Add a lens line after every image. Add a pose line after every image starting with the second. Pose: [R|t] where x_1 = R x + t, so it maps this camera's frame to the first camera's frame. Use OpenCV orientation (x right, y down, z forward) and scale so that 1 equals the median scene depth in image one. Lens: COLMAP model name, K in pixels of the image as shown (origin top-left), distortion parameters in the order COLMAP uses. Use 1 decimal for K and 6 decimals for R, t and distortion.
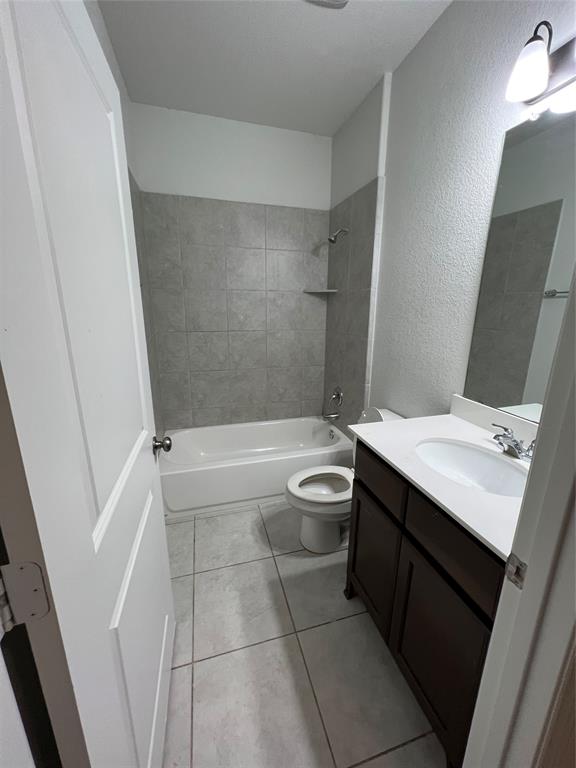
lens RADIAL K [[301.8, 0, 293.2], [0, 301.8, 382.8], [0, 0, 1]] dist [-0.002756, 0.000863]
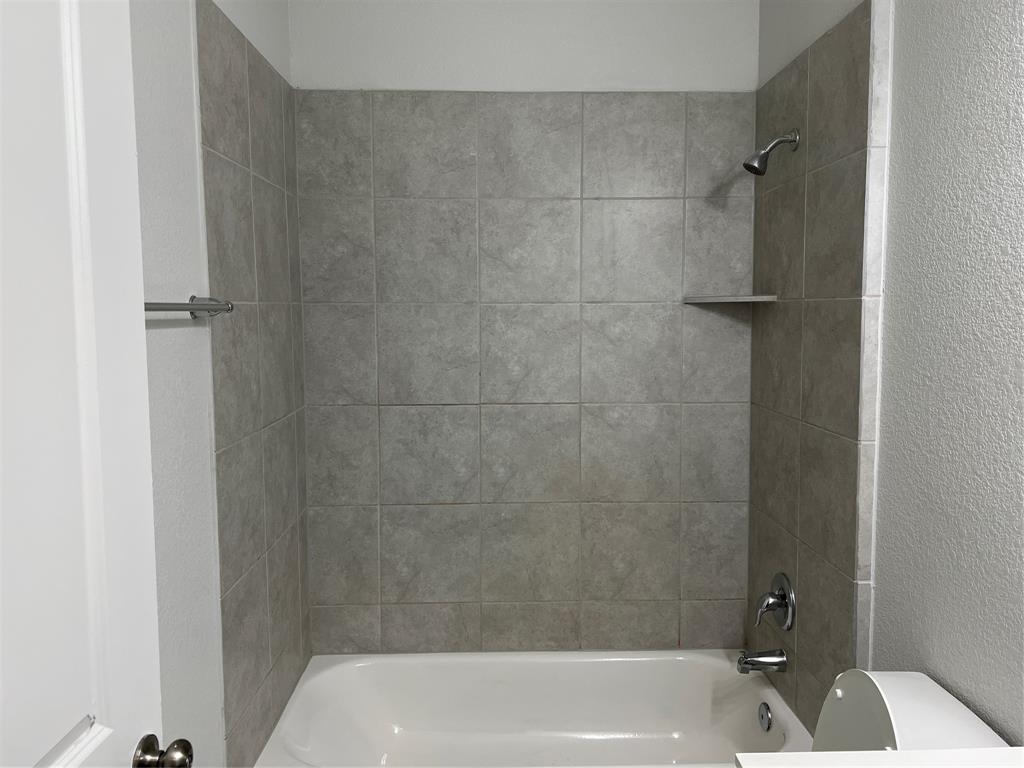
lens RADIAL K [[767.3, 0, 509.5], [0, 767.3, 385.1], [0, 0, 1]] dist [0.054181, -0.064501]
pose [[0.966021, 0.010869, -0.258233, 0.074973], [-0.052458, 0.986566, -0.154714, -0.044217], [0.253082, 0.163004, 0.953614, 0.061410]]
